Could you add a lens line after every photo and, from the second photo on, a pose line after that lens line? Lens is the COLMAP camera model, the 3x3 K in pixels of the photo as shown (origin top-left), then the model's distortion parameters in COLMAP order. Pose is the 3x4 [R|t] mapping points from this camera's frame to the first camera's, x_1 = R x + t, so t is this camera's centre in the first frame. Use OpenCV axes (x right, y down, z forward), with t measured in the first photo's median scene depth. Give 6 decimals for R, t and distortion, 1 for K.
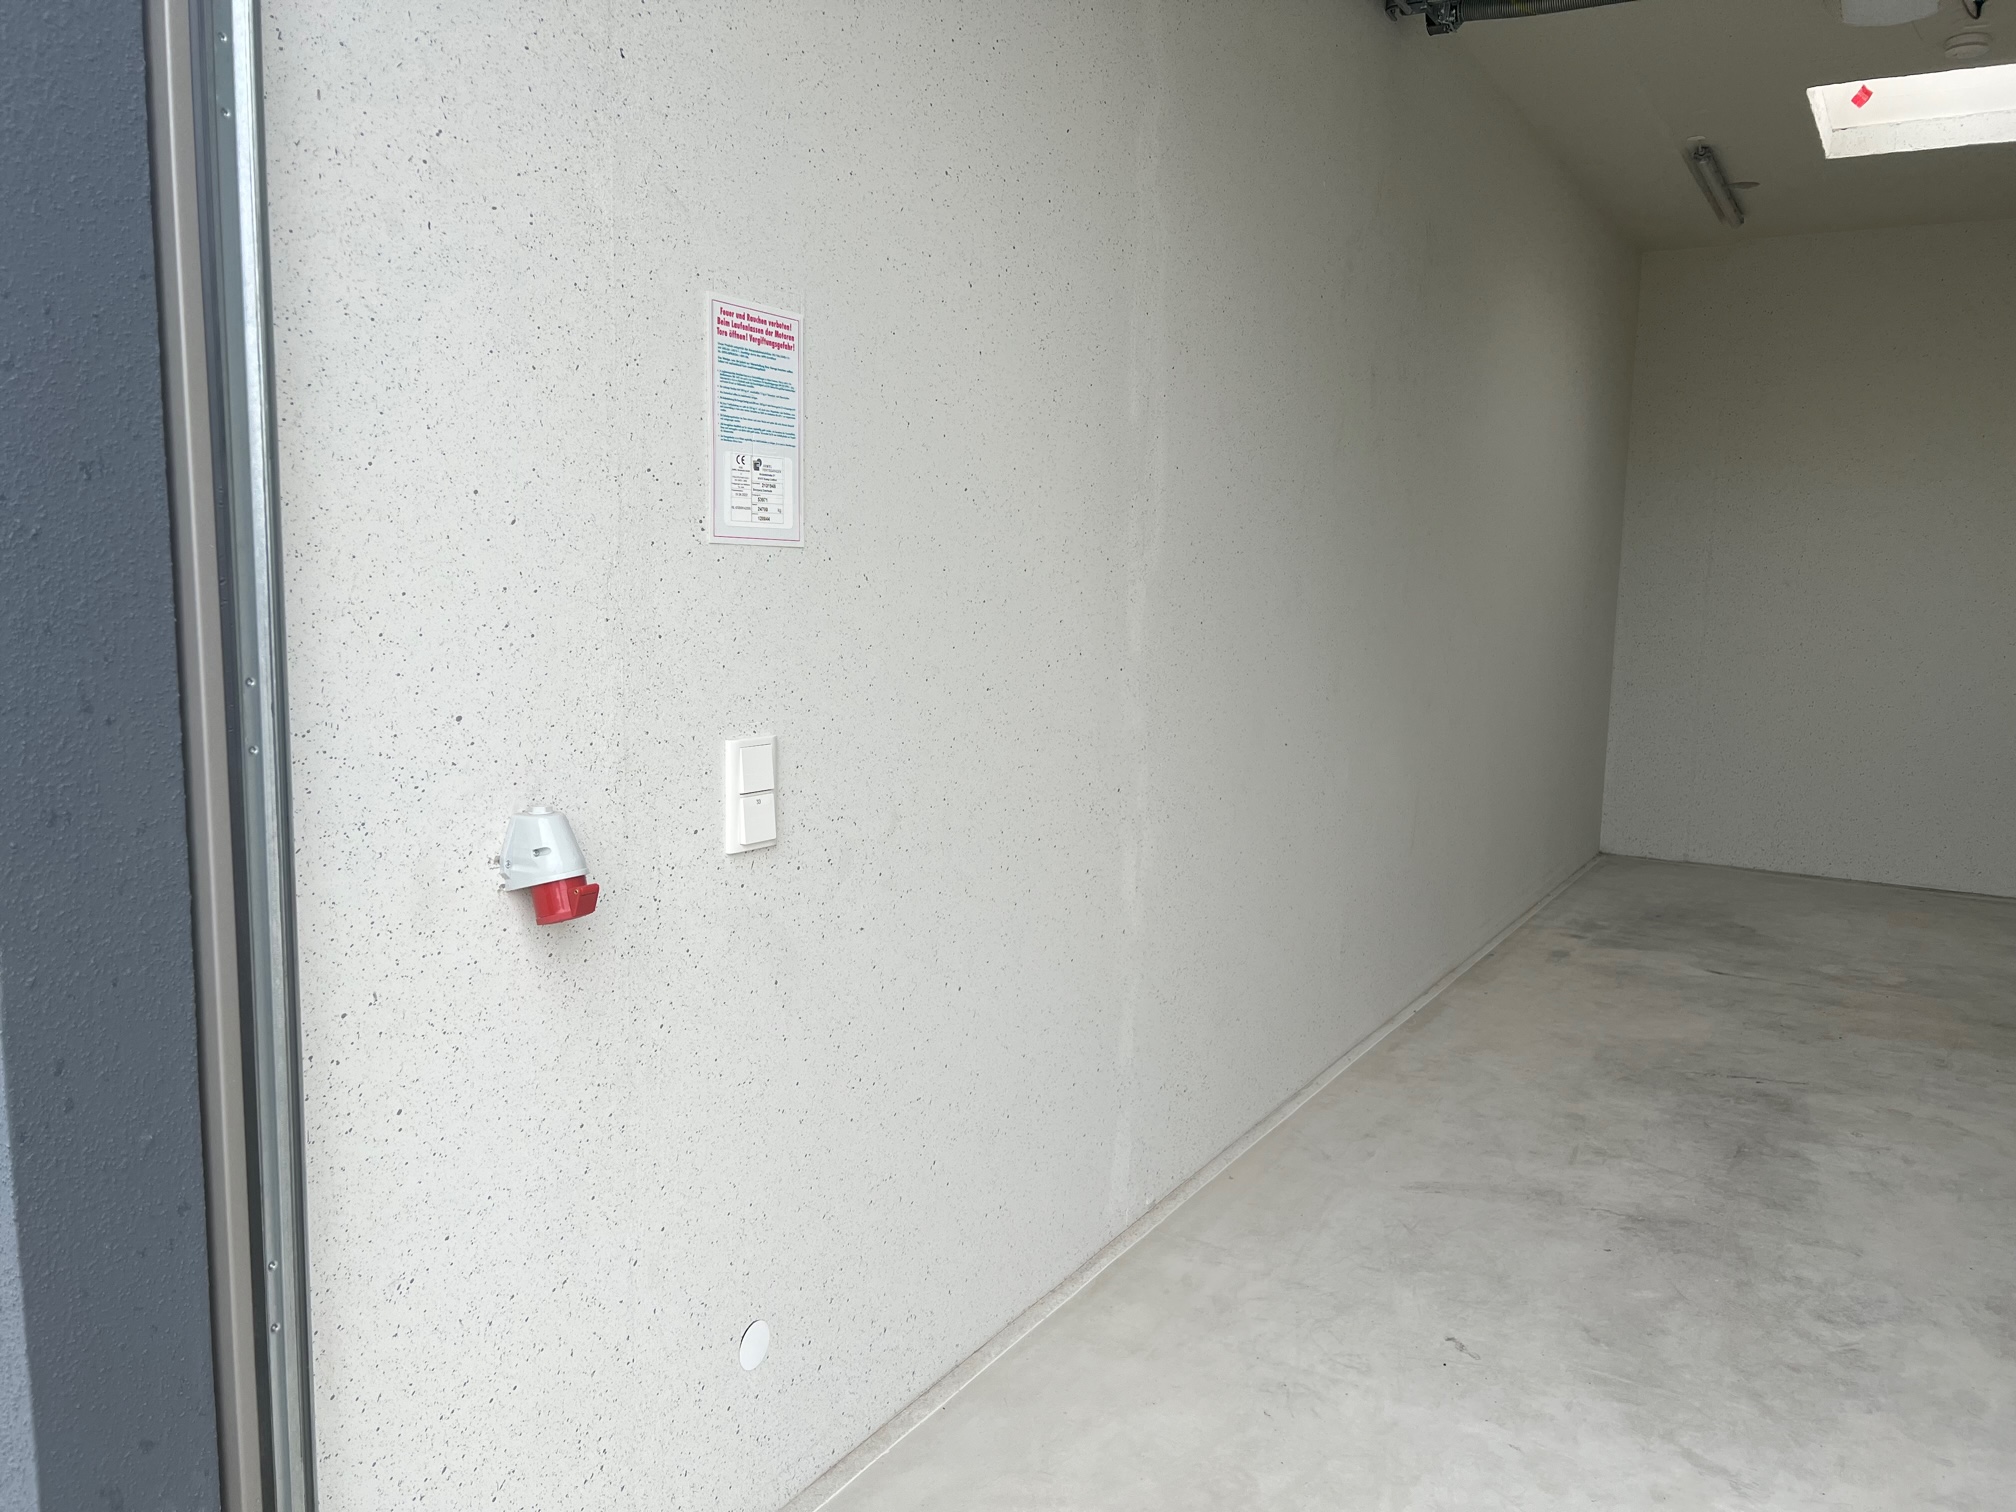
lens RADIAL K [[1522.4, 0, 1008.0], [0, 1522.4, 756.0], [0, 0, 1]] dist [0.062575, -0.072381]
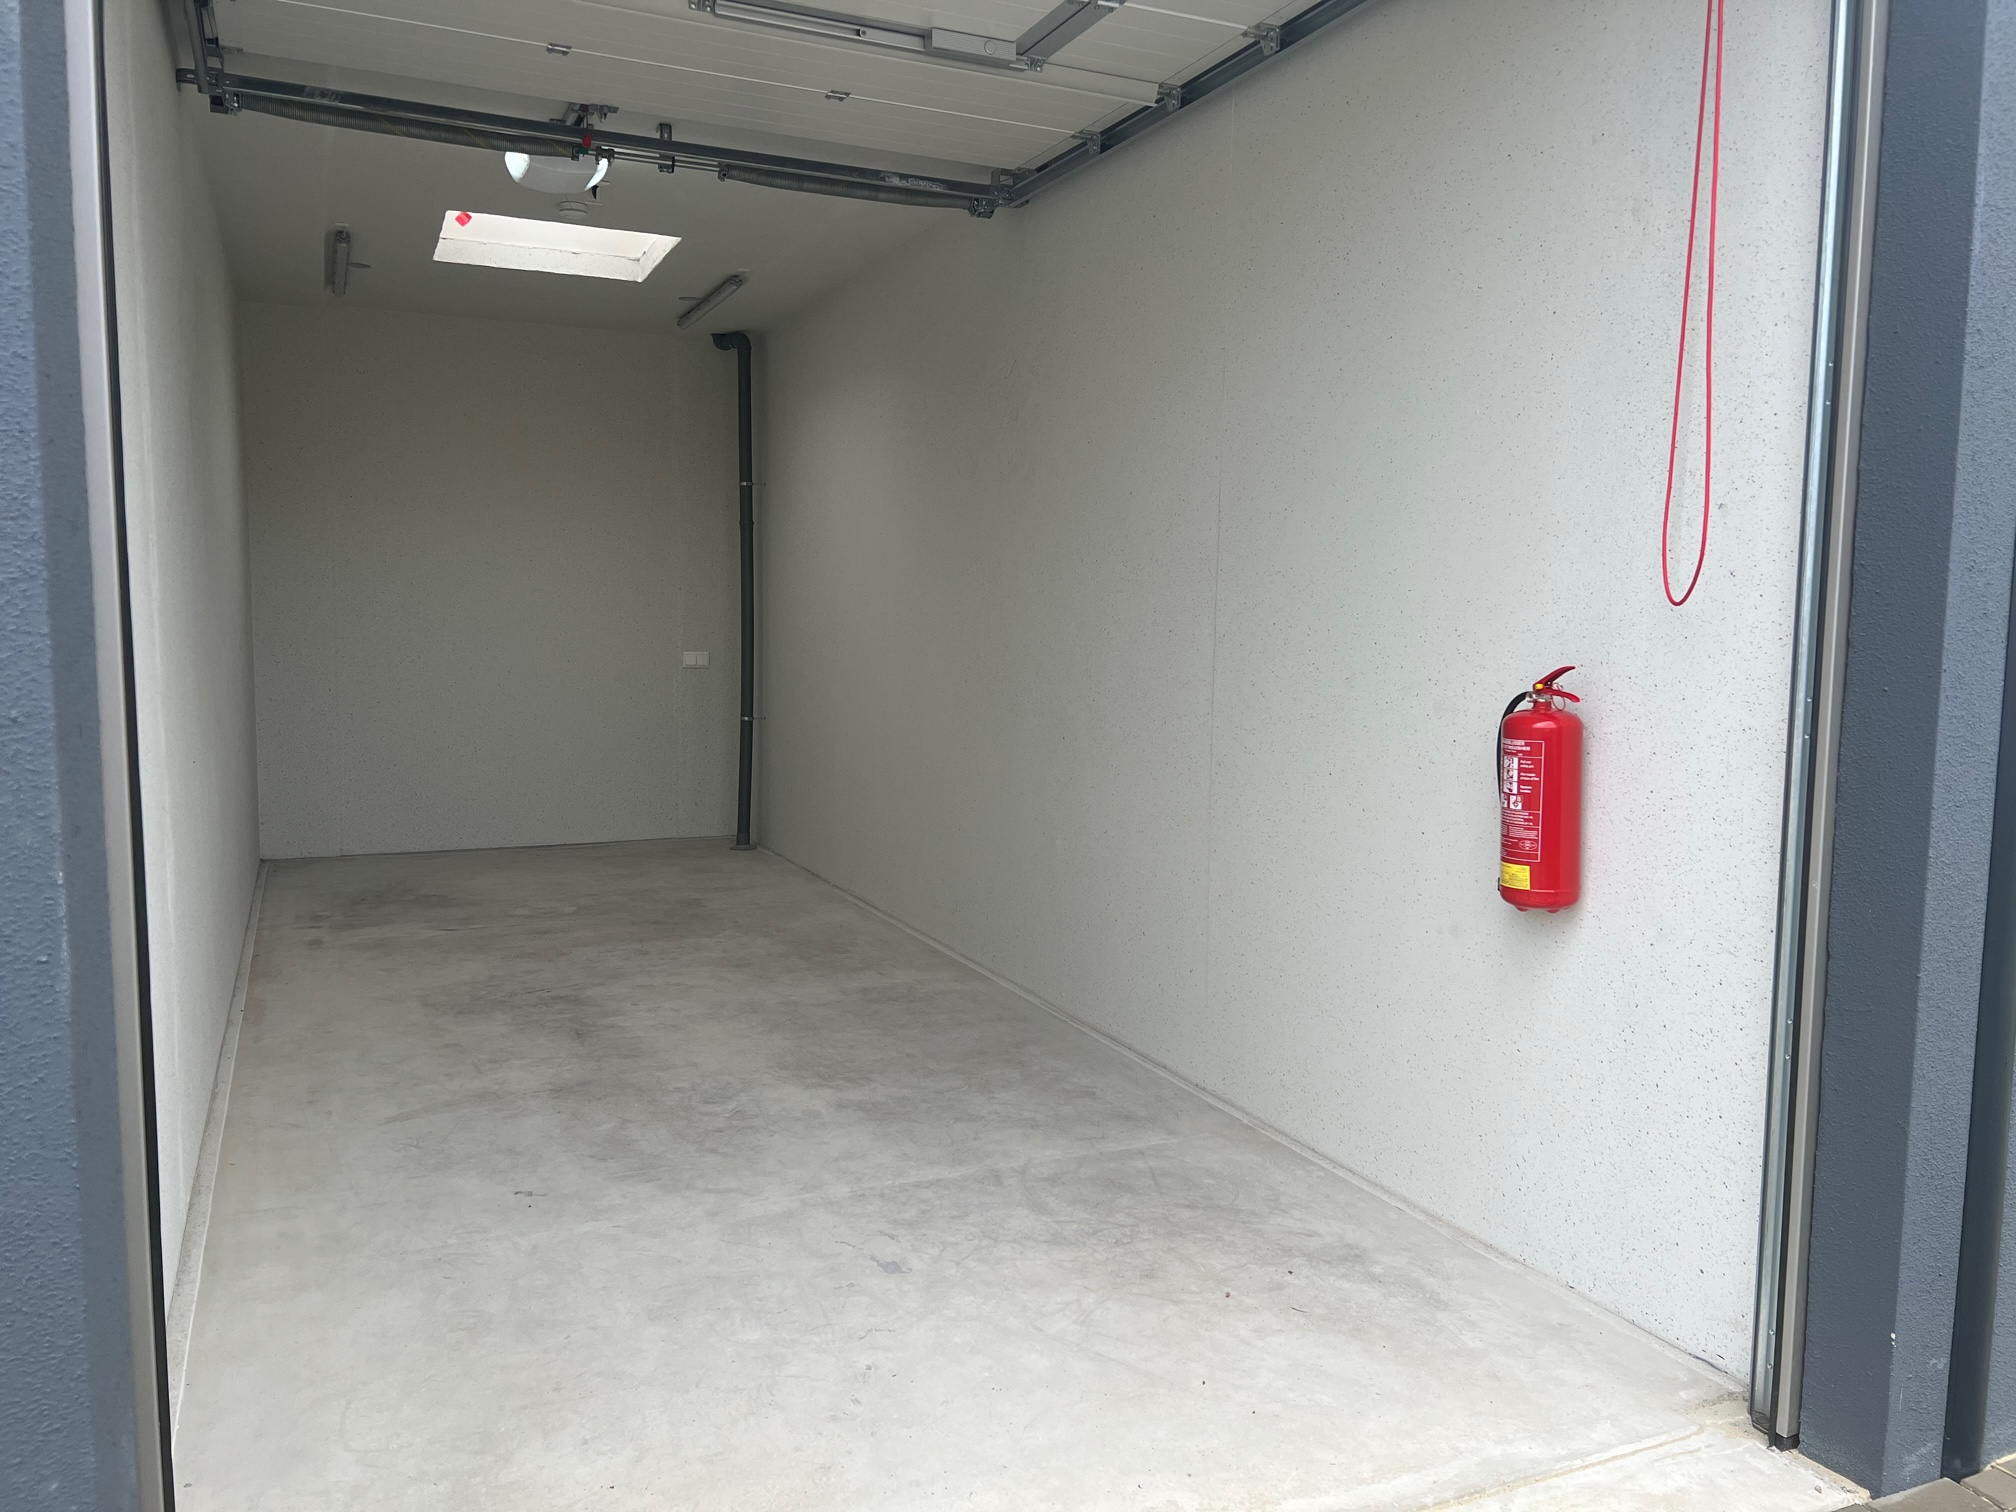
lens RADIAL K [[1522.4, 0, 1008.0], [0, 1522.4, 756.0], [0, 0, 1]] dist [0.062575, -0.072381]
pose [[0.566788, -0.092249, 0.818682, -0.490265], [0.103235, 0.993832, 0.040513, 0.004349], [-0.817370, 0.061555, 0.572816, -0.097189]]
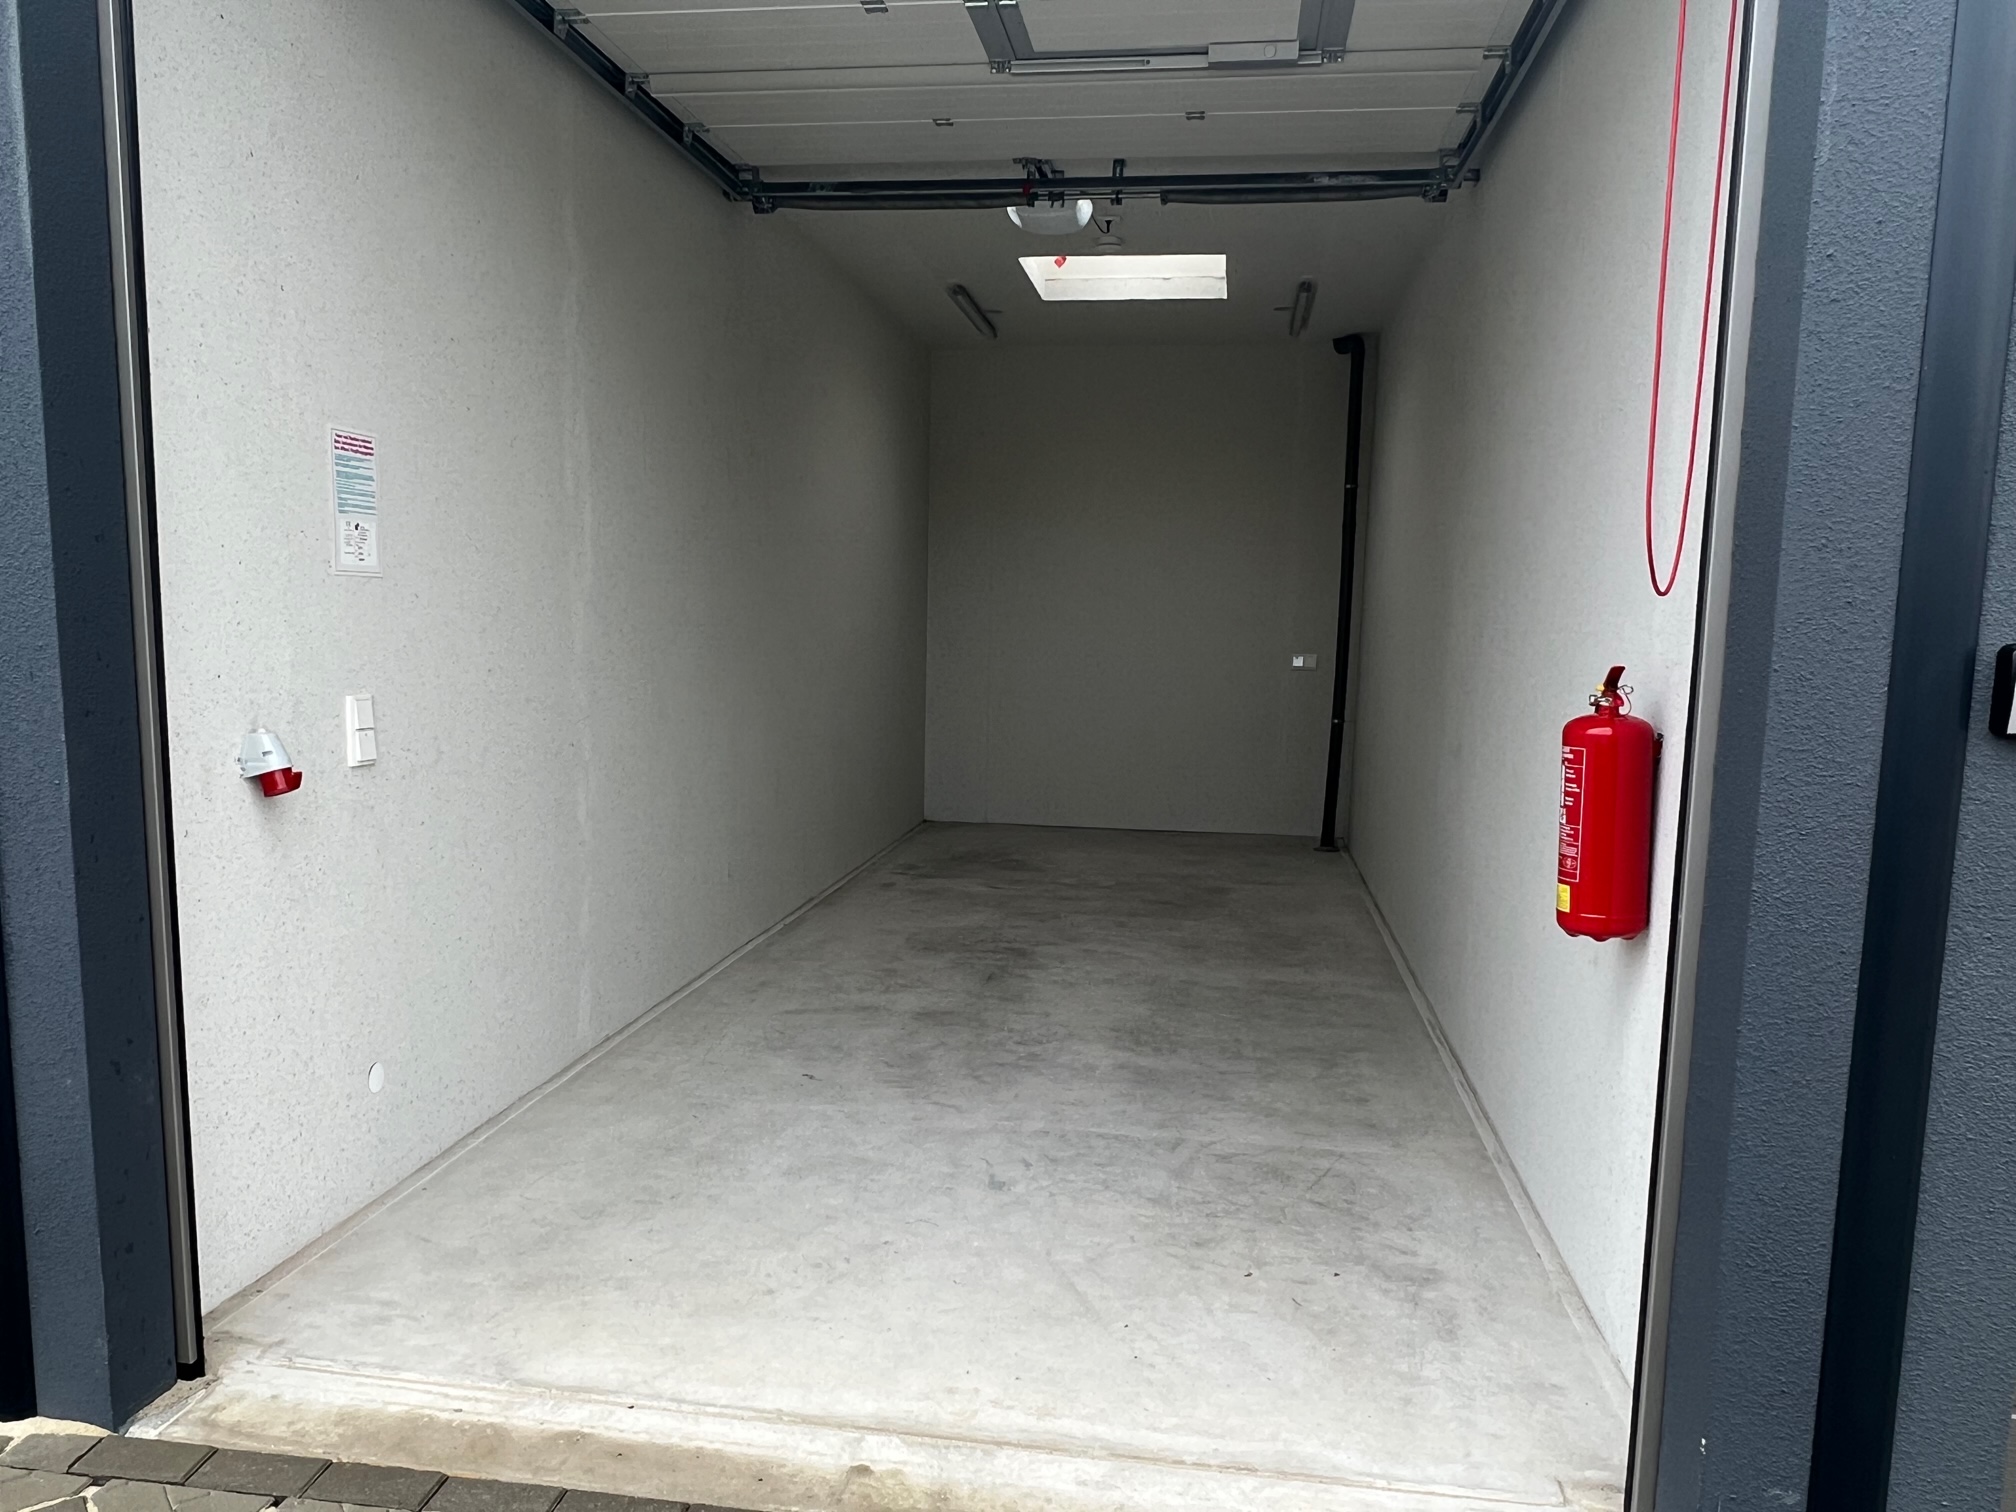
lens RADIAL K [[1543.1, 0, 969.0], [0, 1543.1, 824.4], [0, 0, 1]] dist [-0.003851, -0.009845]
pose [[0.930035, -0.054347, 0.363430, -0.121006], [0.046337, 0.998453, 0.030730, 0.074767], [-0.364538, -0.011740, 0.931115, -0.544142]]
